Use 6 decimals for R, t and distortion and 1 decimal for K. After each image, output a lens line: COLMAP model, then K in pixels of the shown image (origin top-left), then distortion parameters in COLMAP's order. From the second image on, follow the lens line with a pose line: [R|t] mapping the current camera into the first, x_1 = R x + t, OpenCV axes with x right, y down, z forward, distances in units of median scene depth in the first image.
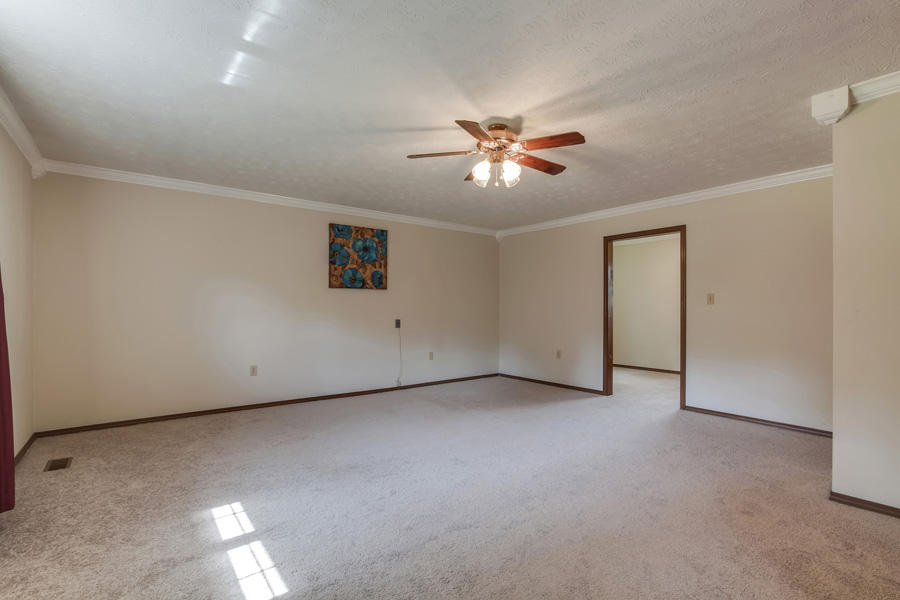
lens RADIAL K [[421.5, 0, 453.6], [0, 421.5, 306.3], [0, 0, 1]] dist [-0.004483, 0.000406]
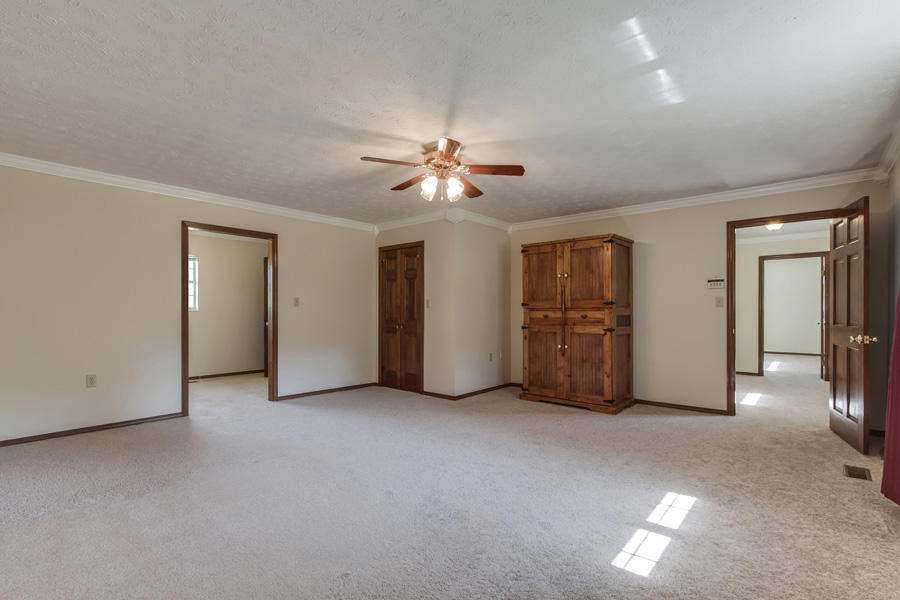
lens RADIAL K [[421.5, 0, 453.6], [0, 421.5, 306.3], [0, 0, 1]] dist [-0.004483, 0.000406]
pose [[-0.205352, 0.001136, 0.978687, -1.226240], [-0.001628, 0.999998, -0.001502, -0.002352], [-0.978687, -0.001902, -0.205350, 1.469637]]
